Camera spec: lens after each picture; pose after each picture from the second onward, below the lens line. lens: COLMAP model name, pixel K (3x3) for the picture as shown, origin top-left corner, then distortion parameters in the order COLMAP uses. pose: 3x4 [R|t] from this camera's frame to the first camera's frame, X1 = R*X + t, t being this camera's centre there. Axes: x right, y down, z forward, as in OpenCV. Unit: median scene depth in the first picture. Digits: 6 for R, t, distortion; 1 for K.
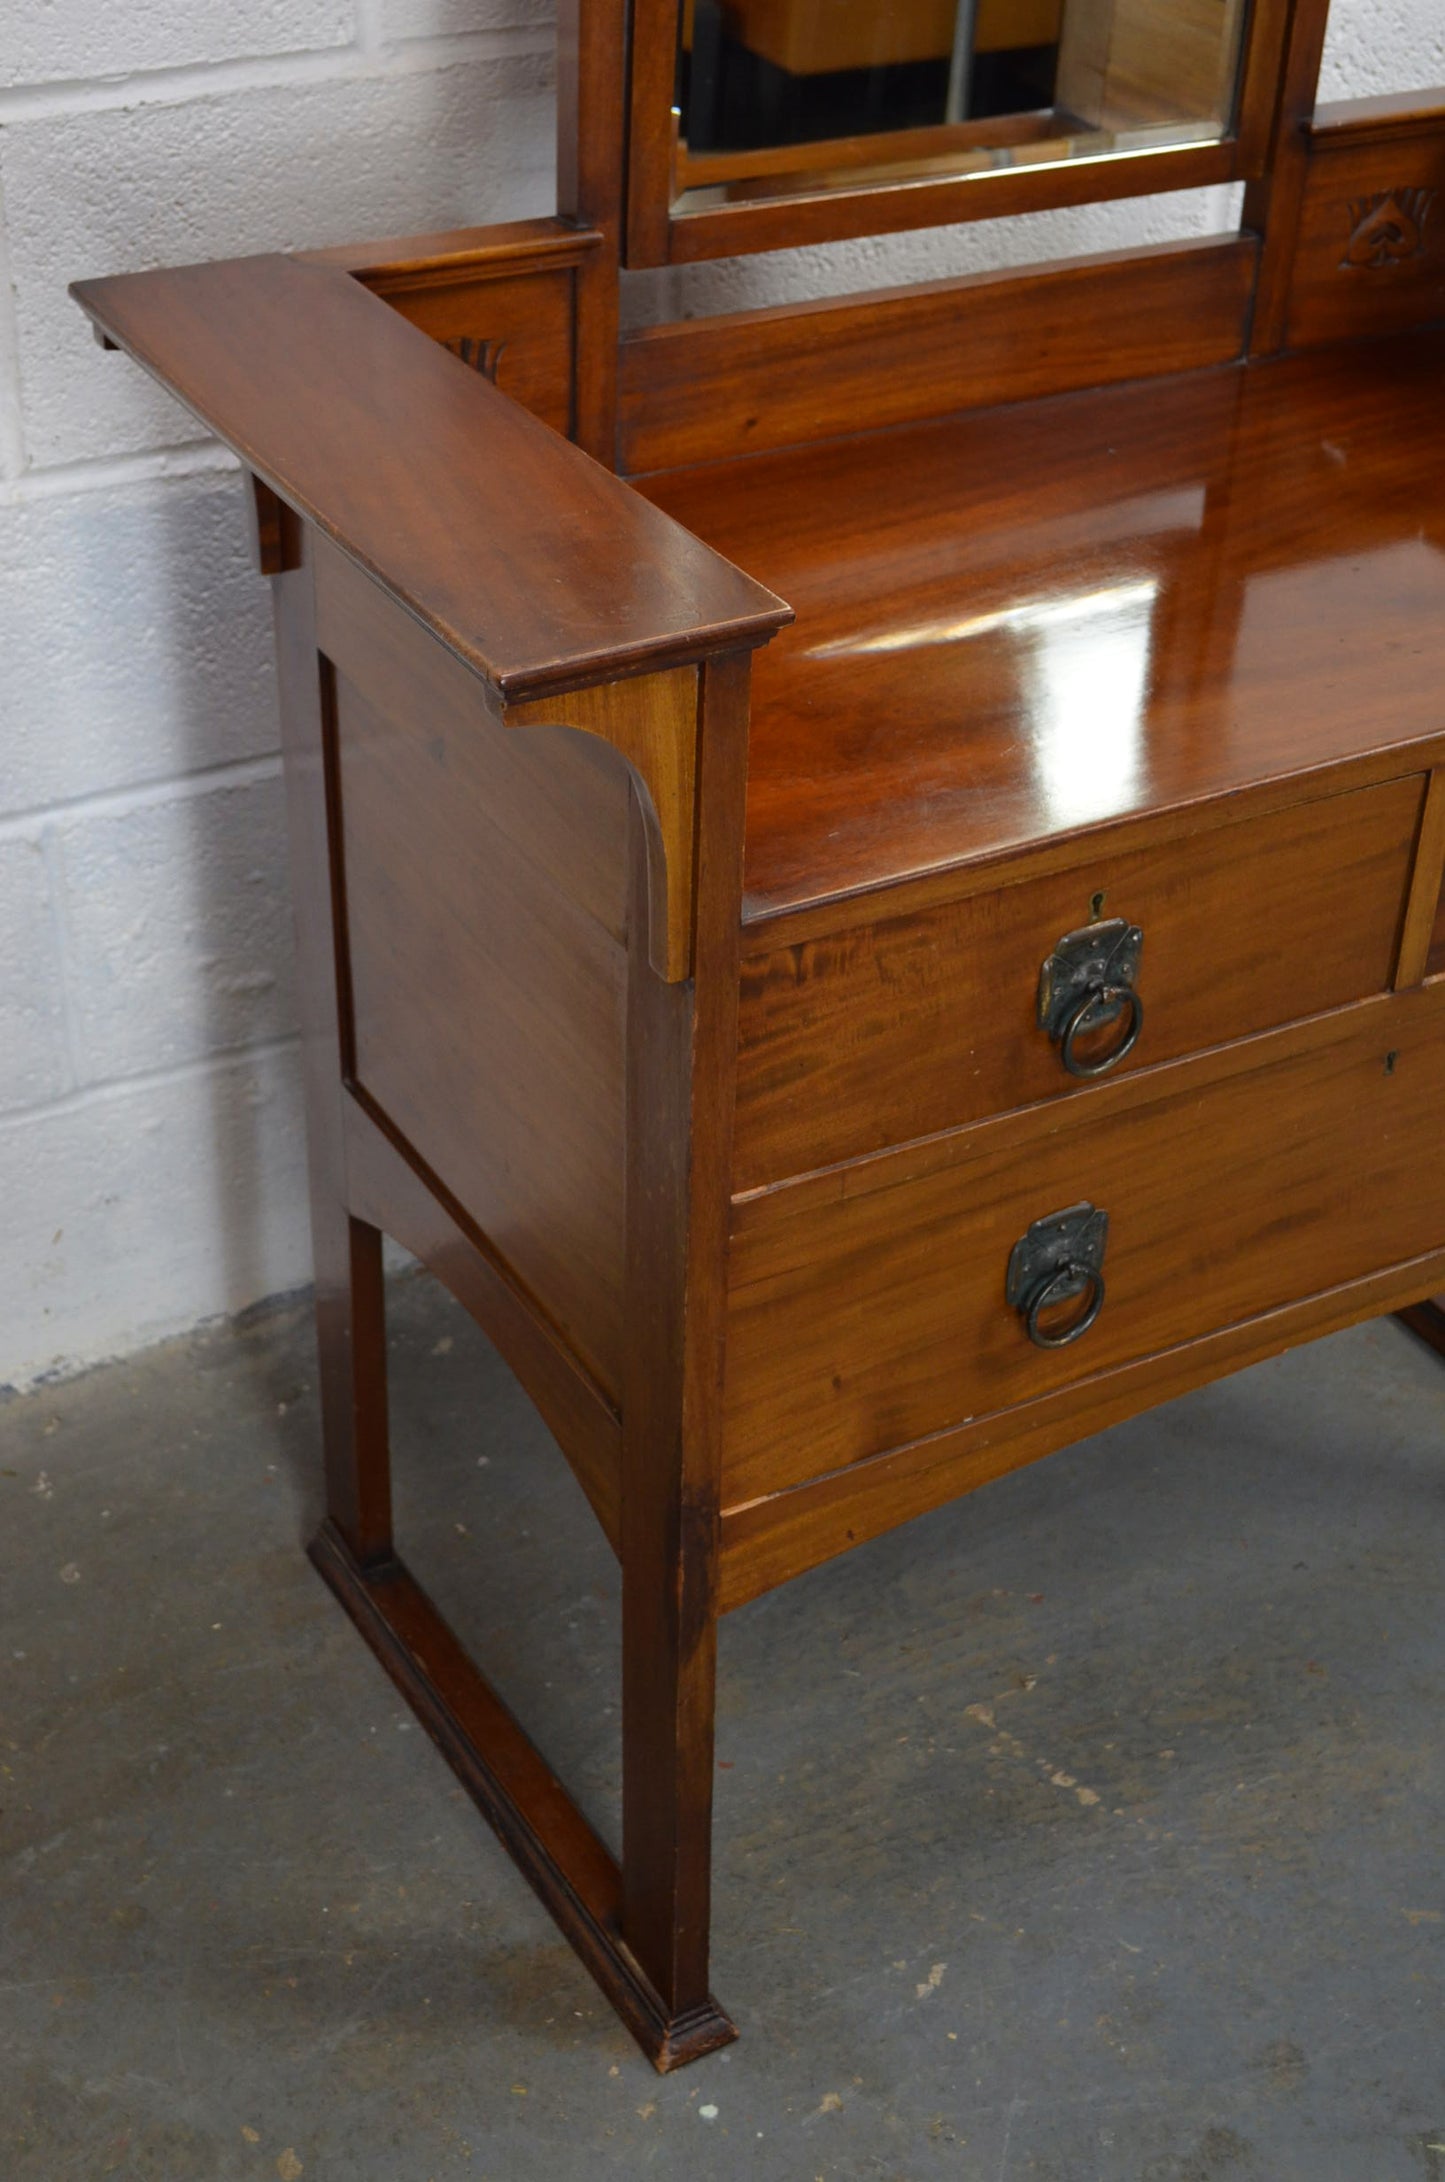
lens RADIAL K [[2984.9, 0, 729.2], [0, 2984.9, 1086.4], [0, 0, 1]] dist [-0.013850, 0.000000]
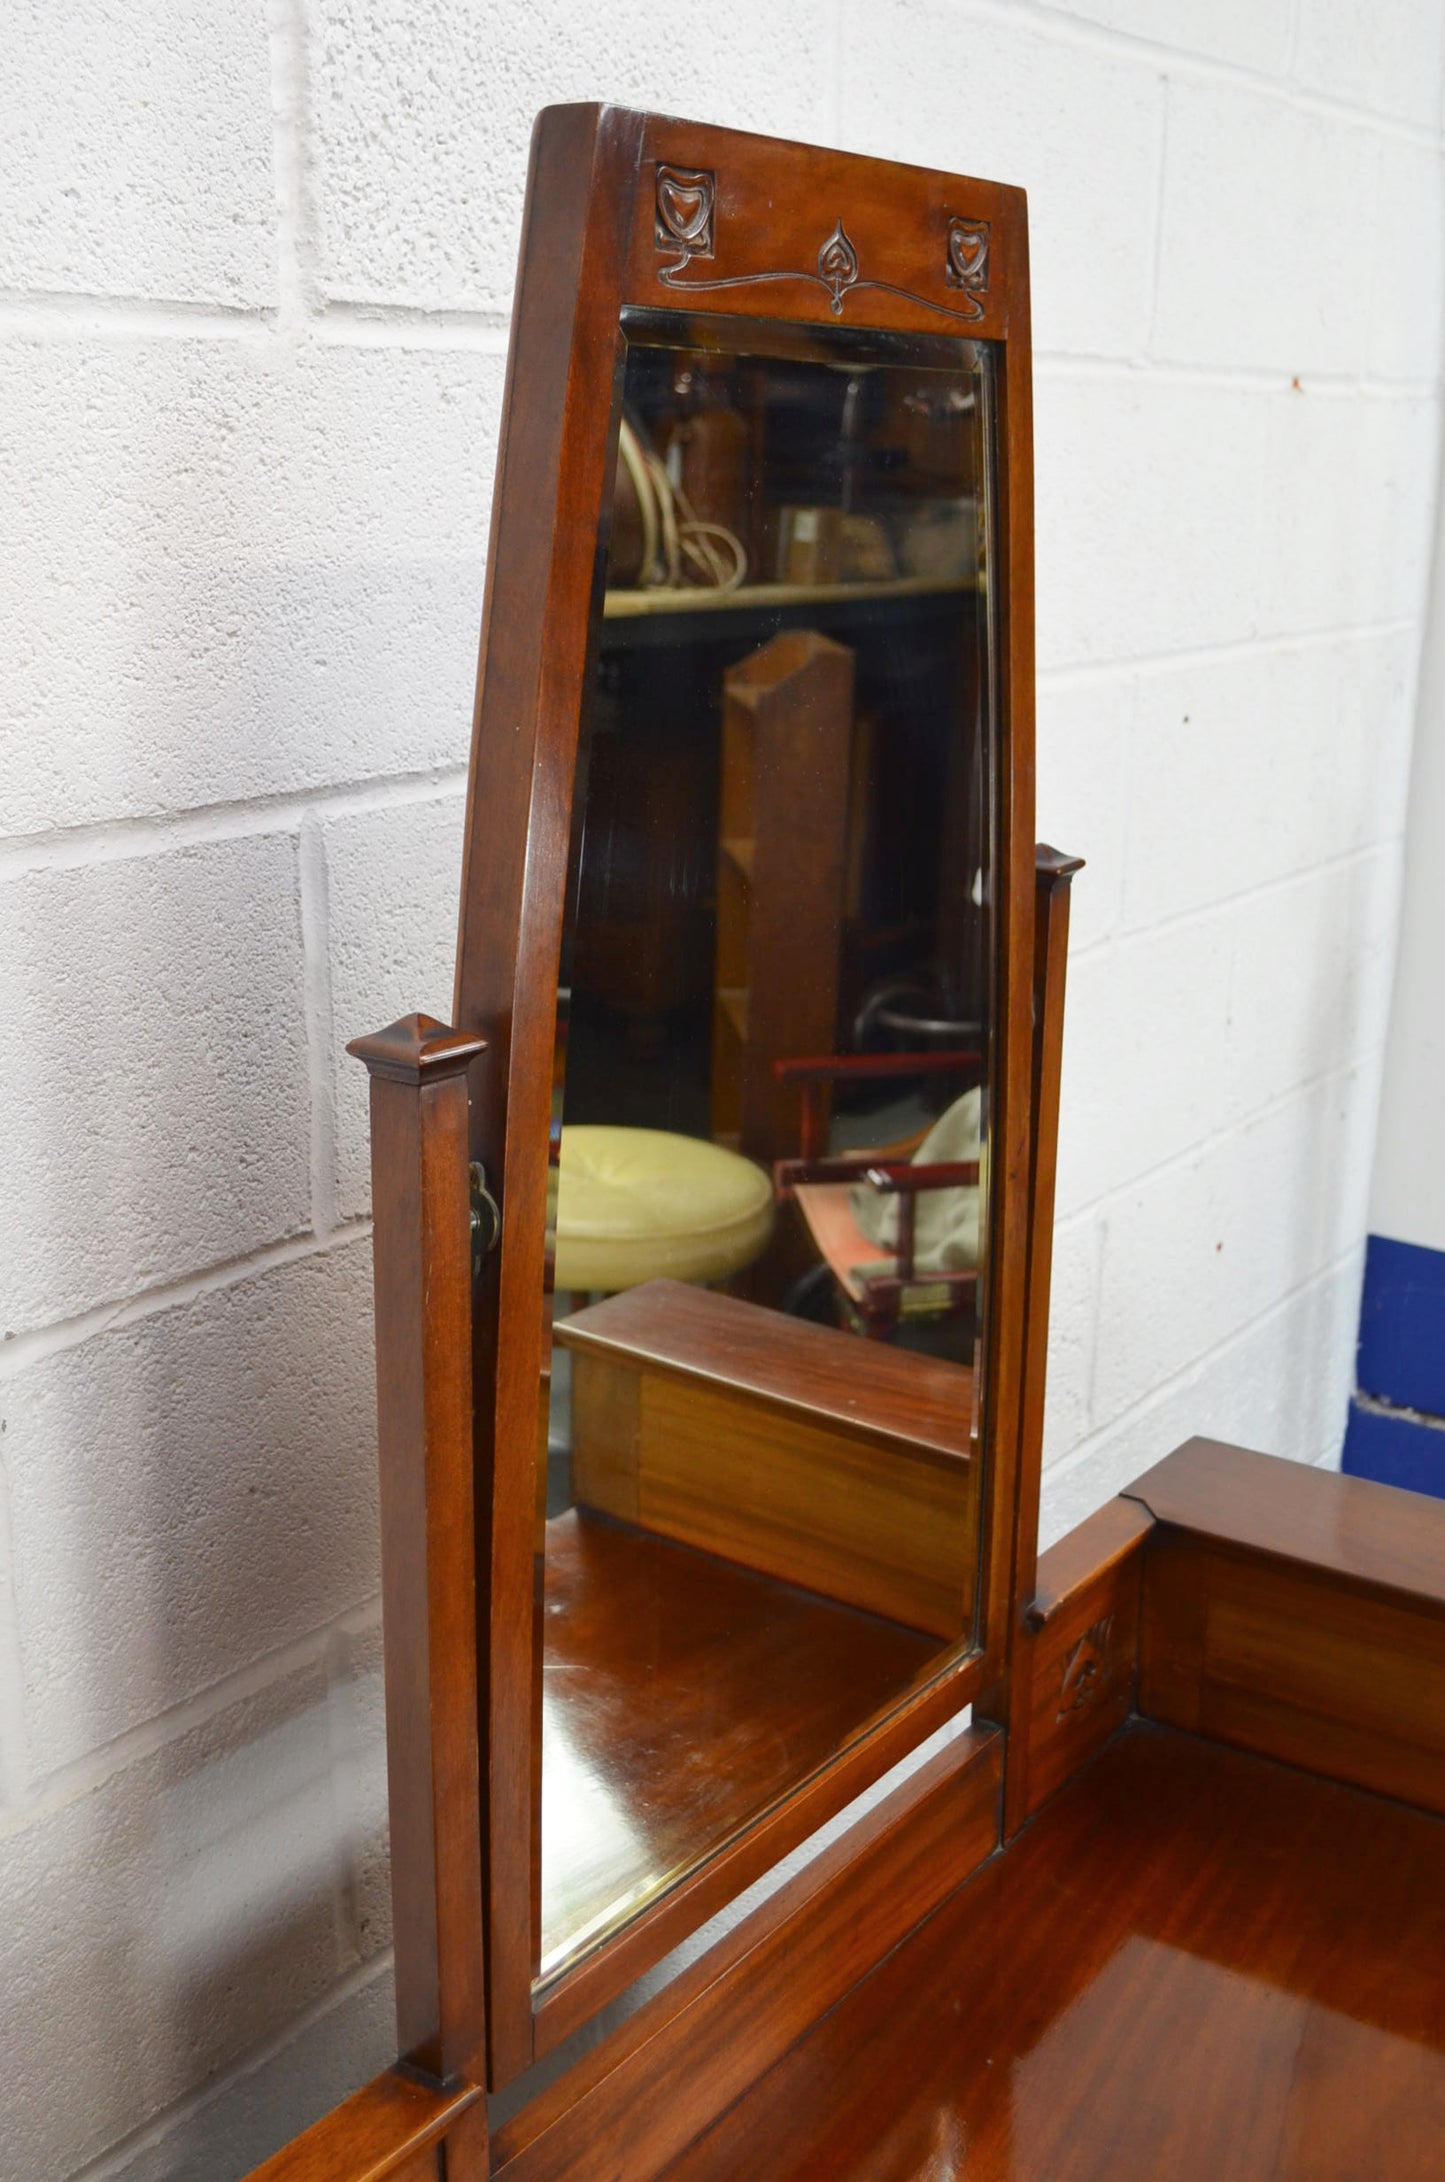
lens RADIAL K [[2307.3, 0, 711.1], [0, 2307.3, 1100.8], [0, 0, 1]] dist [-0.014071, 0.000000]
pose [[0.910412, -0.142676, 0.388321, -0.158607], [0.252158, 0.935511, -0.247458, -0.314272], [-0.327972, 0.323207, 0.887678, 0.324868]]
